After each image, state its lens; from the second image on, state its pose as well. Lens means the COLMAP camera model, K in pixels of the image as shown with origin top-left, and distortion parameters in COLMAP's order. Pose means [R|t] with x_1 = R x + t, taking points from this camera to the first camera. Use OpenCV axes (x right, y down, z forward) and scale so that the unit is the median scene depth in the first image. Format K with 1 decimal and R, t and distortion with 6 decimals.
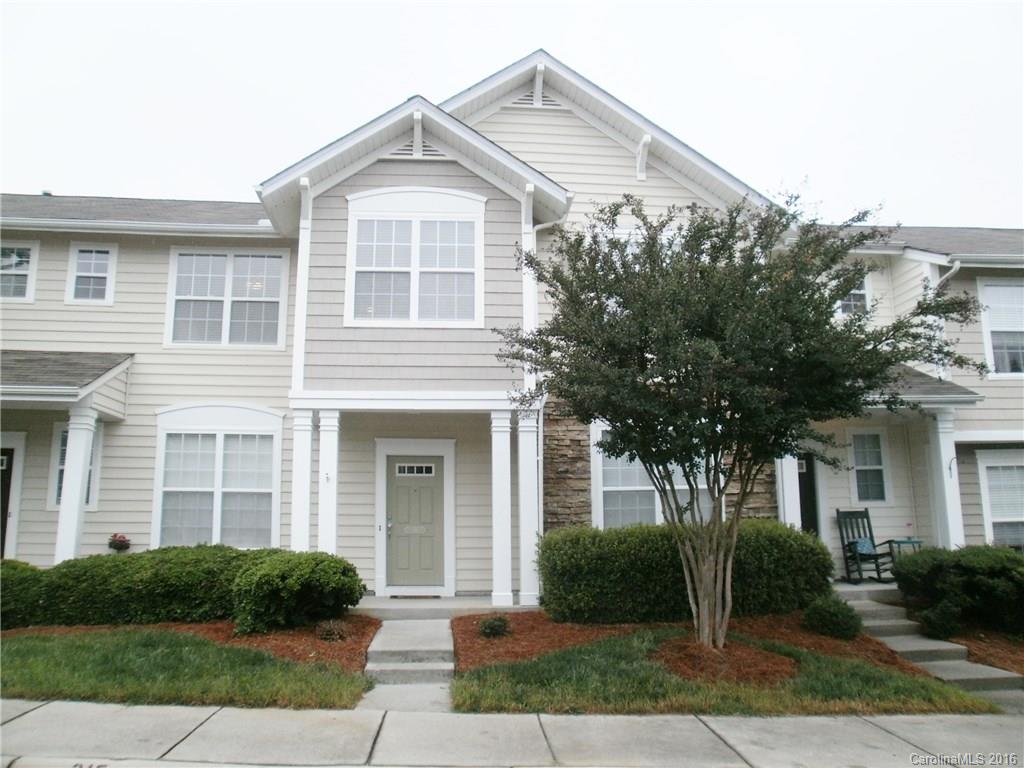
lens RADIAL K [[797.1, 0, 512.0], [0, 797.1, 384.0], [0, 0, 1]] dist [-0.271021, 0.475598]
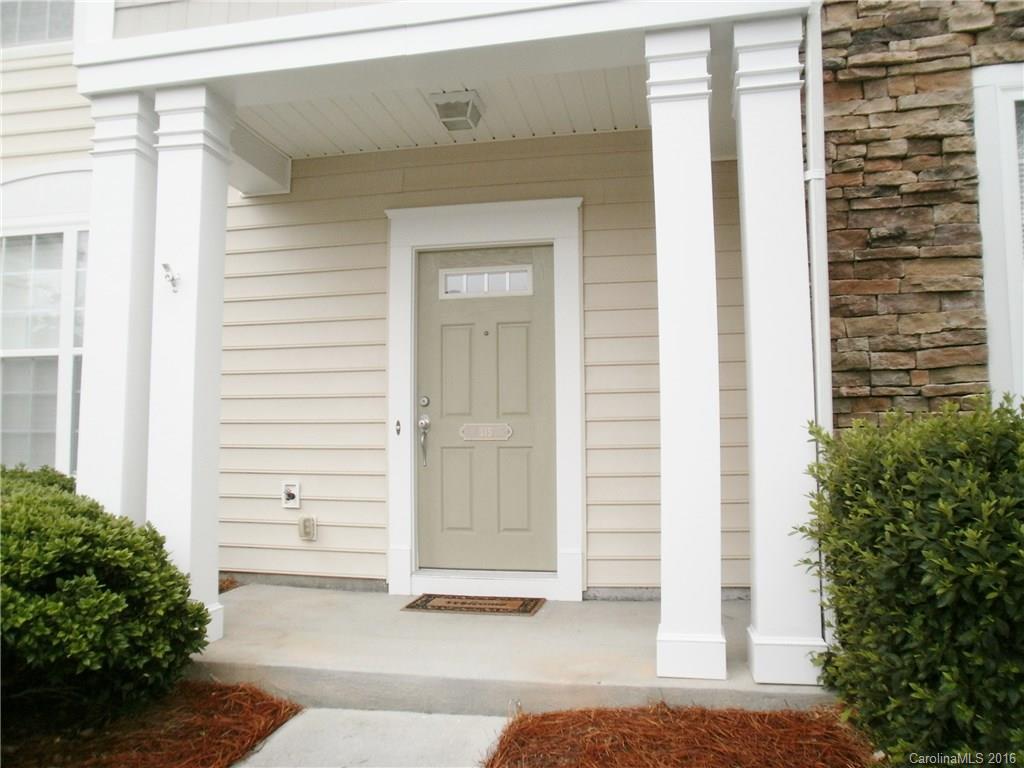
lens RADIAL K [[782.8, 0, 560.0], [0, 782.8, 405.0], [0, 0, 1]] dist [-0.077721, 0.058081]
pose [[0.969572, -0.015898, -0.244291, 0.011961], [0.046475, 0.991695, 0.119918, 0.133643], [0.240356, -0.127623, 0.962259, 0.663699]]
